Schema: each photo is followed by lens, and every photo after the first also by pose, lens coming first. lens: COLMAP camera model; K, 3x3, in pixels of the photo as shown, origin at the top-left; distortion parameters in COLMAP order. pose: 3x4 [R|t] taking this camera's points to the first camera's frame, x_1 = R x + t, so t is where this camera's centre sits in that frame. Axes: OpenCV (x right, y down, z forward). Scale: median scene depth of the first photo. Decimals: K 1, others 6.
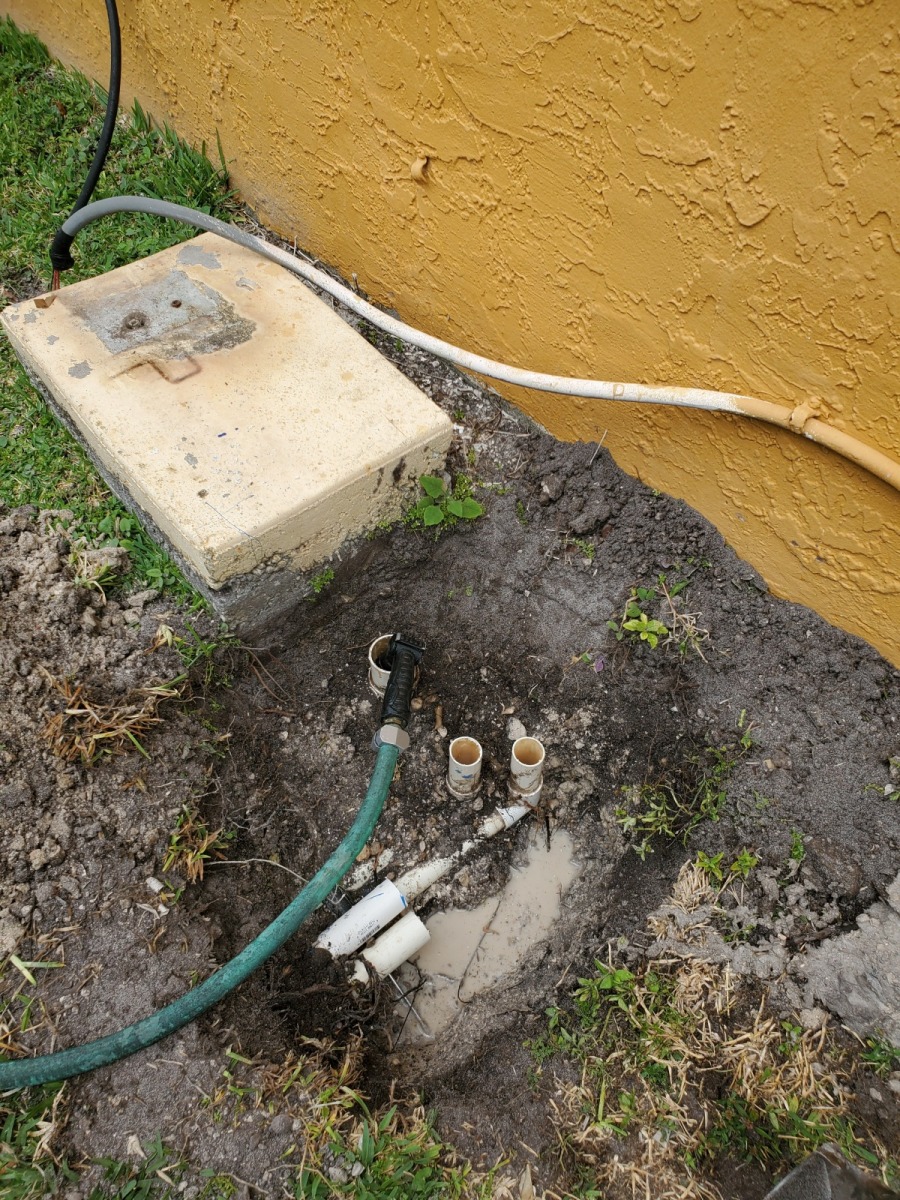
lens RADIAL K [[862.0, 0, 482.5], [0, 862.0, 606.6], [0, 0, 1]] dist [0.003690, -0.001136]
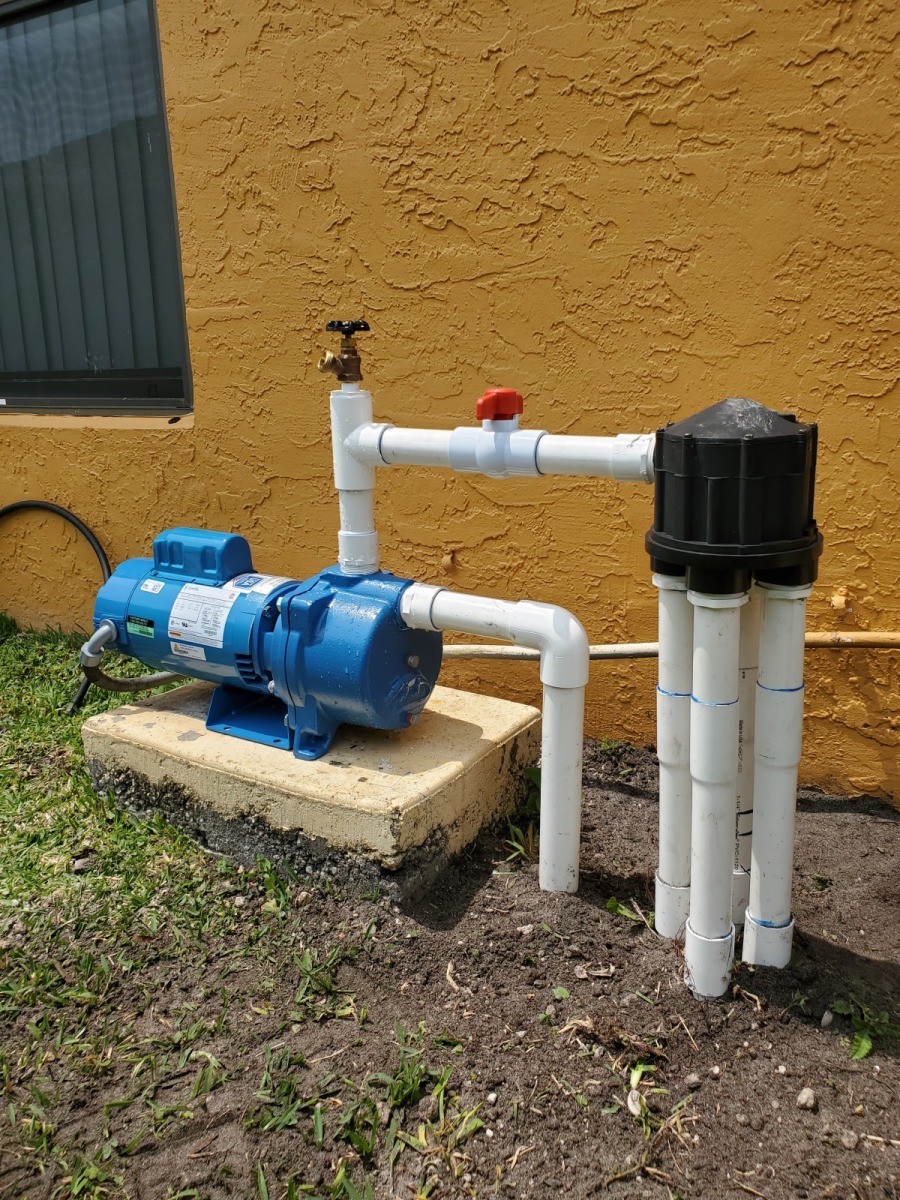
lens RADIAL K [[884.0, 0, 489.0], [0, 884.0, 598.4], [0, 0, 1]] dist [-0.006323, 0.002968]
pose [[0.949651, -0.140012, 0.280284, -0.407623], [0.286434, 0.750483, -0.595593, 0.340722], [-0.126958, 0.645888, 0.752802, 0.056178]]
